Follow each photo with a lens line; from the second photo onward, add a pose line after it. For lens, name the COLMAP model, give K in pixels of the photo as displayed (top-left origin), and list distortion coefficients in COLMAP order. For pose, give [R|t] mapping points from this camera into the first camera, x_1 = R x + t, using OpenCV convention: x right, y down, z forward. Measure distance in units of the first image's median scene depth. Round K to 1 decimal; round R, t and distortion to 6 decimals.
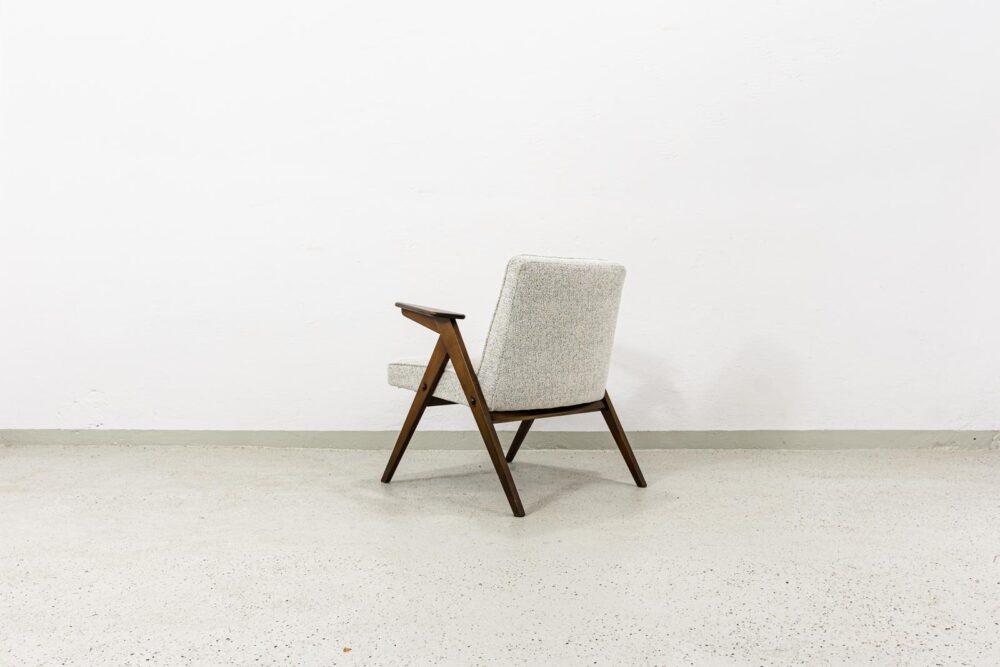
lens RADIAL K [[749.3, 0, 439.3], [0, 749.3, 304.6], [0, 0, 1]] dist [-0.016137, 0.000899]
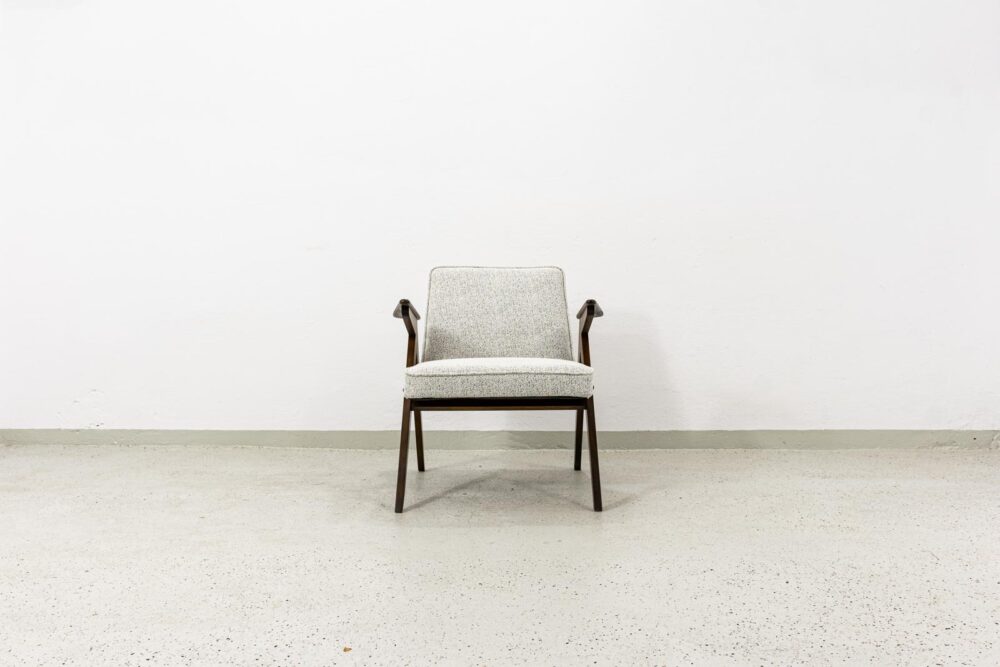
lens RADIAL K [[749.3, 0, 518.1], [0, 749.3, 304.0], [0, 0, 1]] dist [-0.016137, 0.000899]
pose [[0.999995, 0.000064, 0.003126, 0.102392], [-0.000065, 1.000000, 0.000537, -0.001096], [-0.003126, -0.000537, 0.999995, 0.000095]]
